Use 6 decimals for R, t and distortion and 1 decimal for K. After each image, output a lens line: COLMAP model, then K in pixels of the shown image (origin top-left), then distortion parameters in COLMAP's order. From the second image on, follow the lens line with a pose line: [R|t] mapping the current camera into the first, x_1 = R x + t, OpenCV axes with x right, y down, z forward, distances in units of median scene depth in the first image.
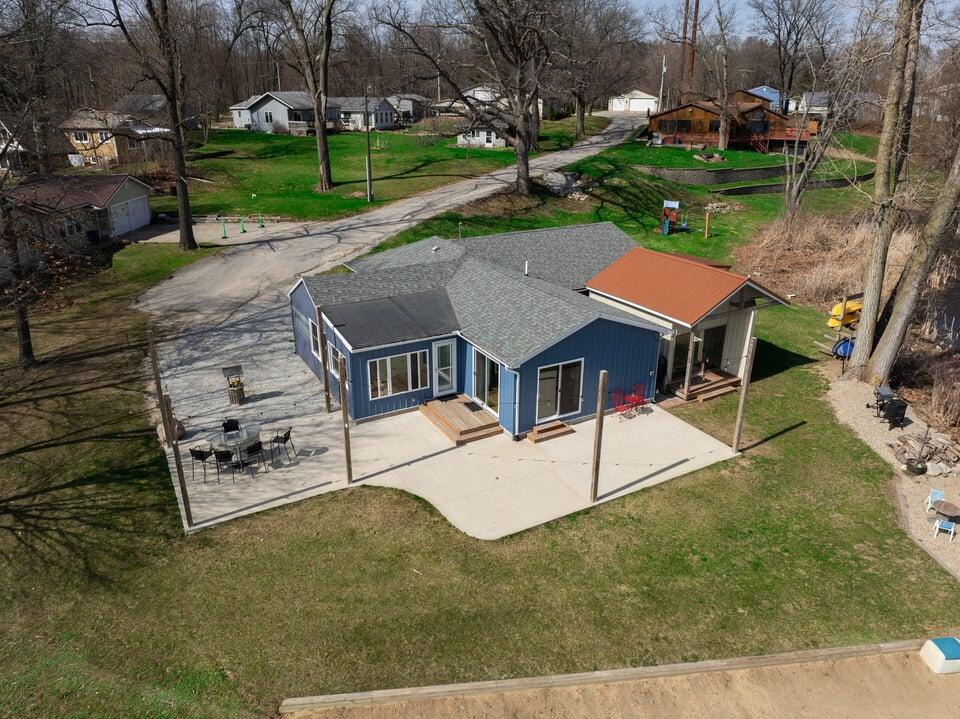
lens RADIAL K [[677.2, 0, 479.0], [0, 677.2, 360.4], [0, 0, 1]] dist [-0.038131, 0.002748]
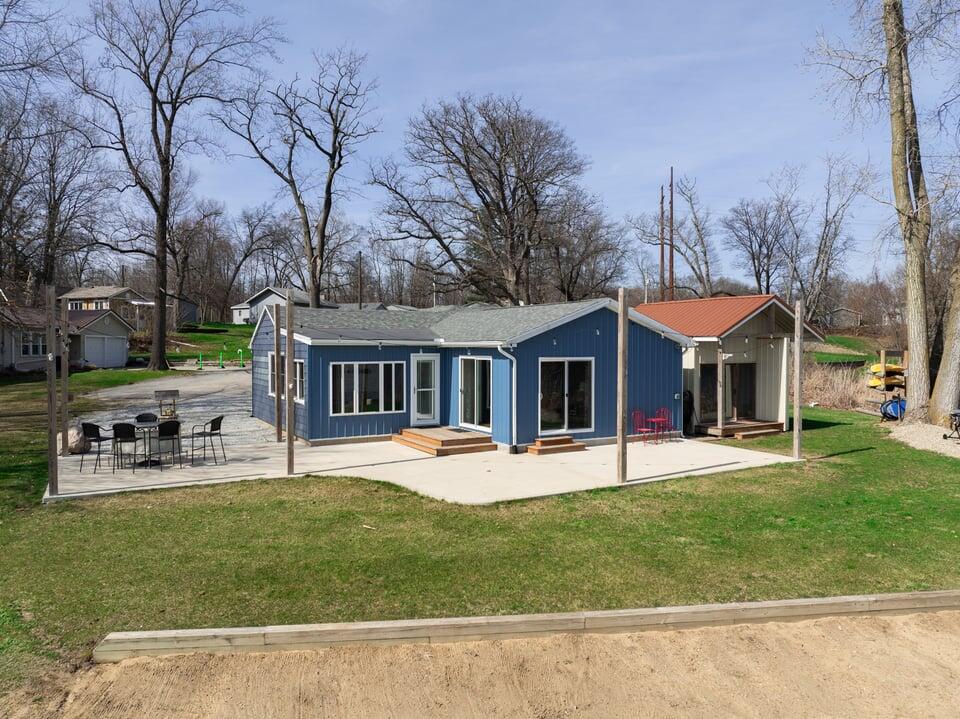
lens RADIAL K [[677.2, 0, 479.0], [0, 677.2, 357.9], [0, 0, 1]] dist [-0.038131, 0.002748]
pose [[0.999967, -0.002019, 0.007828, 0.008029], [0.004666, 0.934848, -0.355018, 0.258795], [-0.006601, 0.355043, 0.934827, 0.209840]]
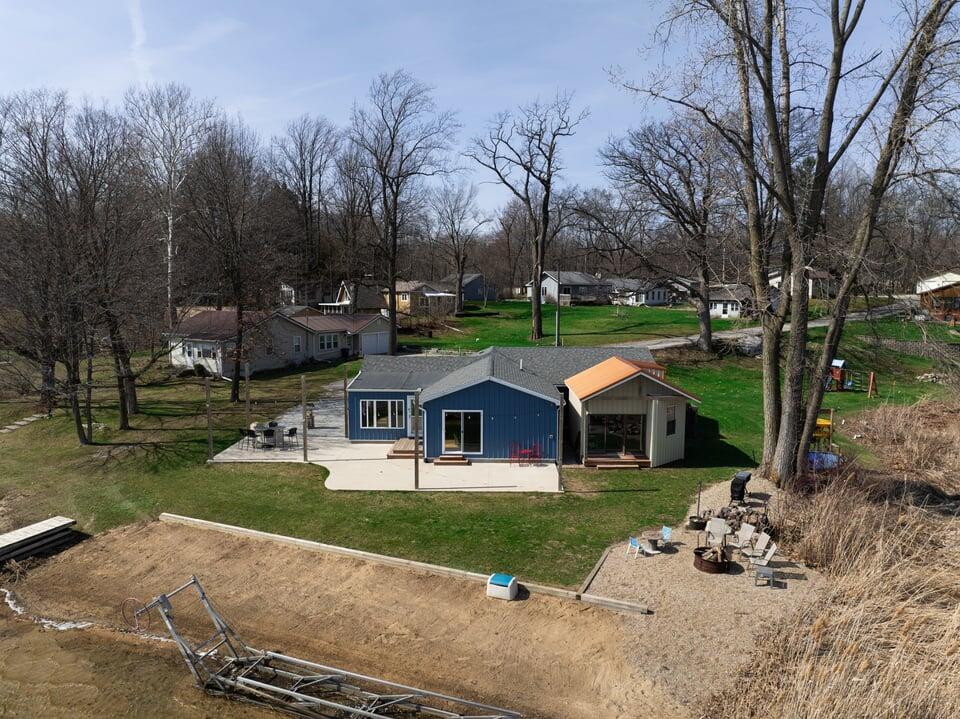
lens RADIAL K [[677.2, 0, 479.1], [0, 677.2, 362.3], [0, 0, 1]] dist [-0.038131, 0.002748]
pose [[0.860932, 0.054539, -0.505788, 0.748988], [-0.188905, 0.957421, -0.218309, 0.181551], [0.472346, 0.283496, 0.834578, -0.149563]]
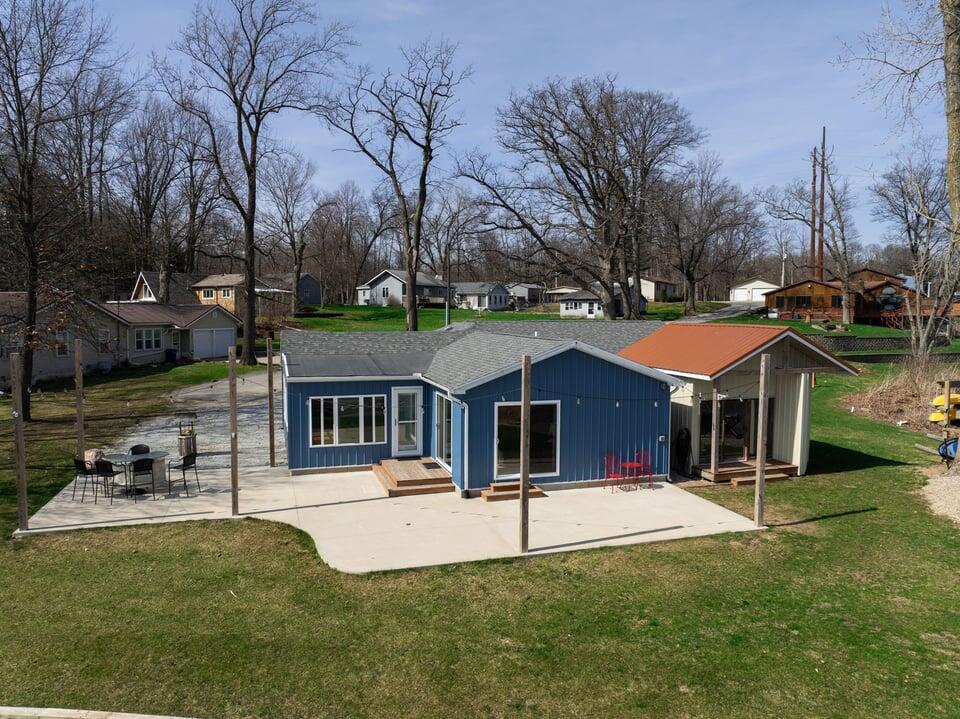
lens RADIAL K [[677.2, 0, 478.4], [0, 677.2, 360.7], [0, 0, 1]] dist [-0.038131, 0.002748]
pose [[0.978101, 0.017279, -0.207414, 0.203166], [-0.079755, 0.951596, -0.296824, 0.176388], [0.192245, 0.306866, 0.932135, 0.200818]]
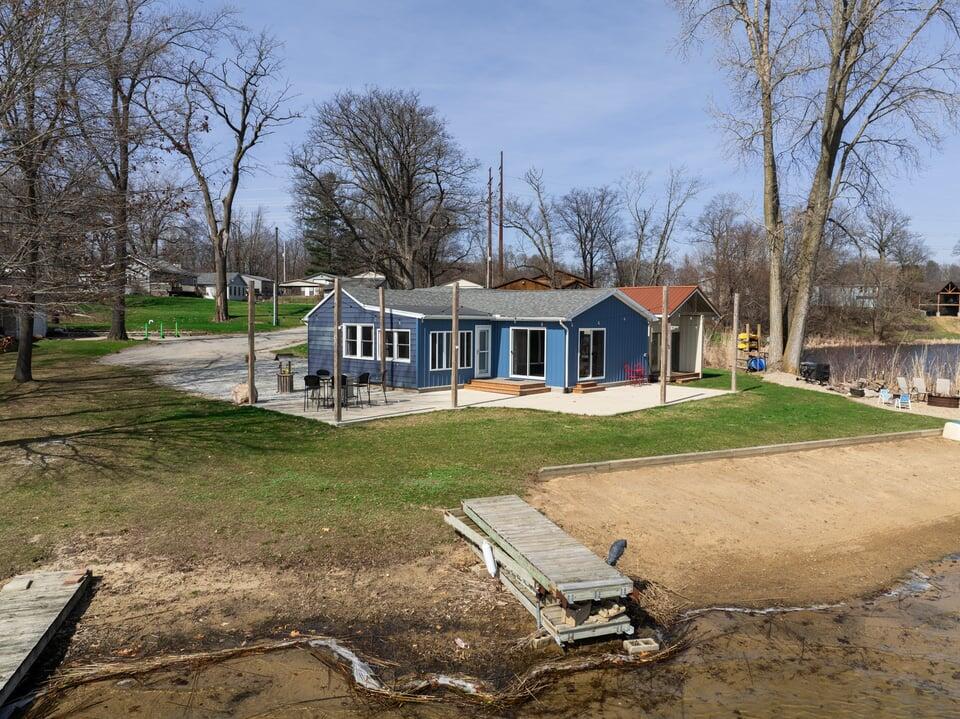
lens RADIAL K [[677.2, 0, 480.0], [0, 677.2, 361.4], [0, 0, 1]] dist [-0.038131, 0.002748]
pose [[0.956372, -0.014263, 0.291803, -0.372770], [0.103843, 0.950180, -0.293896, 0.346303], [-0.273073, 0.311375, 0.910207, -0.019670]]
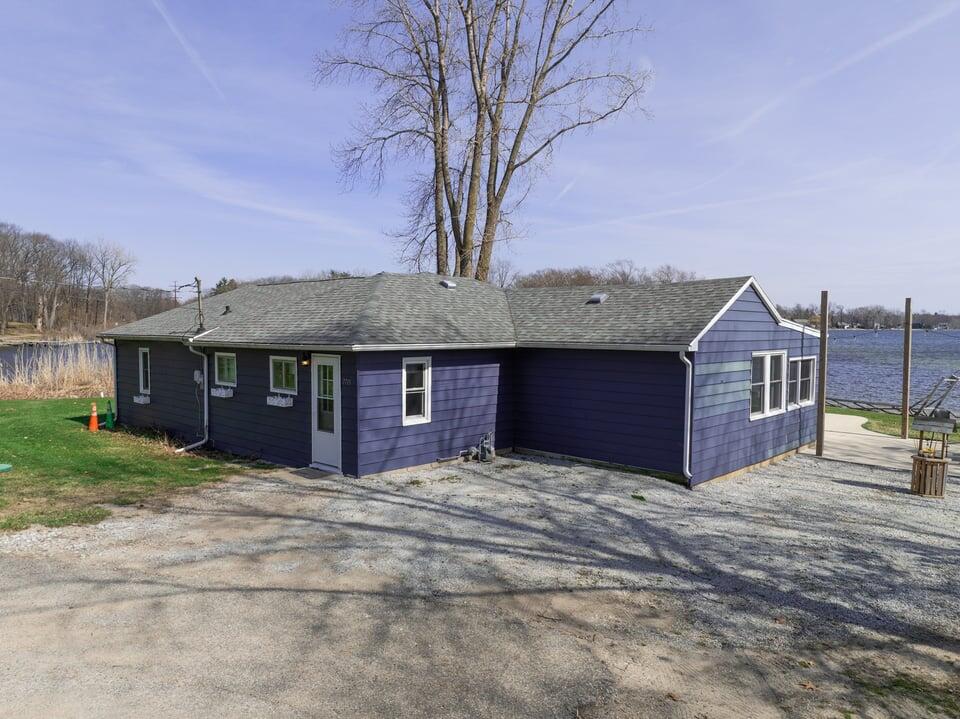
lens RADIAL K [[677.2, 0, 481.9], [0, 677.2, 364.8], [0, 0, 1]] dist [-0.038131, 0.002748]
pose [[-0.295335, -0.058416, 0.953606, -0.733213], [0.350349, 0.921974, 0.164983, -0.228692], [-0.888838, 0.382820, -0.251826, 1.387659]]
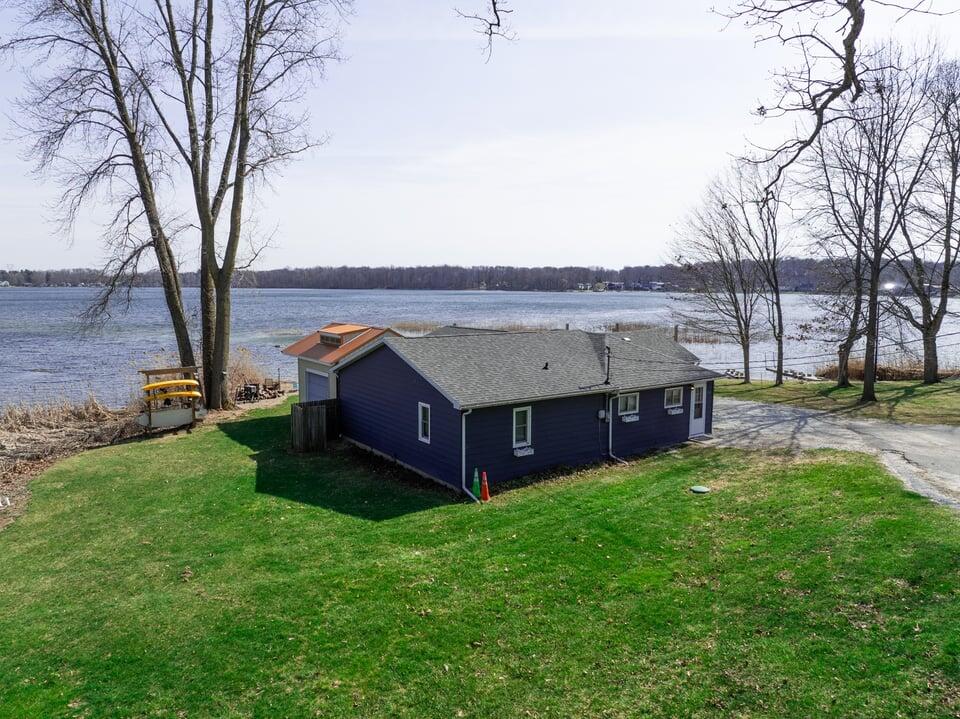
lens RADIAL K [[677.2, 0, 478.3], [0, 677.2, 359.3], [0, 0, 1]] dist [-0.038131, 0.002748]
pose [[-0.996260, 0.003351, -0.086339, 0.217963], [-0.037709, 0.882199, 0.469365, -0.708771], [0.077741, 0.470865, -0.878773, 2.247052]]
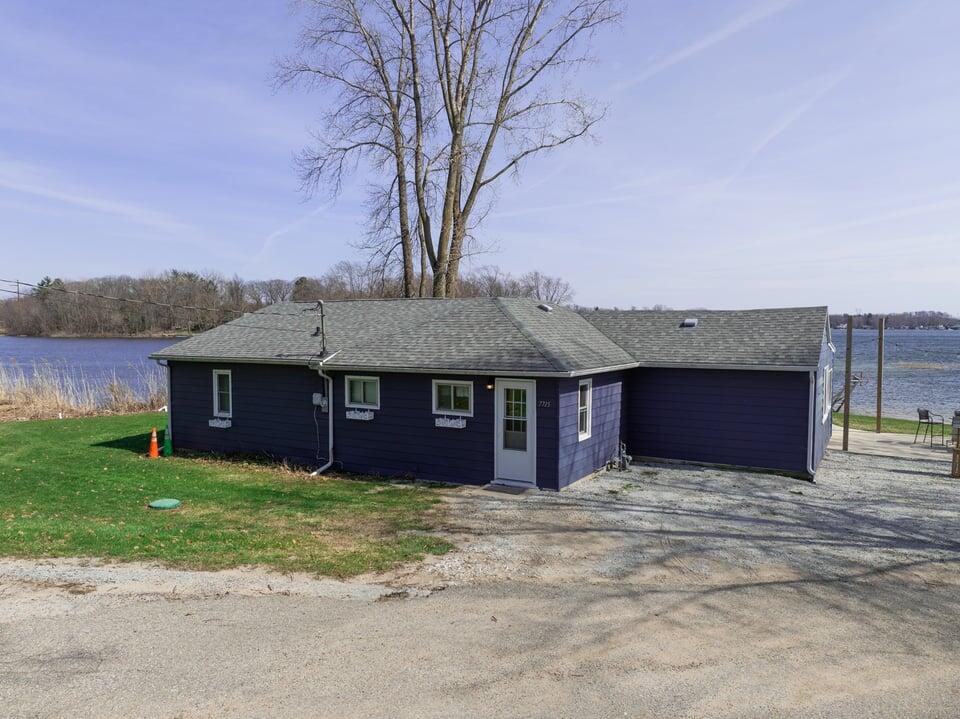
lens RADIAL K [[677.2, 0, 479.5], [0, 677.2, 363.9], [0, 0, 1]] dist [-0.038131, 0.002748]
pose [[-0.498778, -0.048873, 0.865351, -0.676658], [0.320604, 0.917190, 0.236593, -0.343354], [-0.805254, 0.395442, -0.441805, 1.621094]]
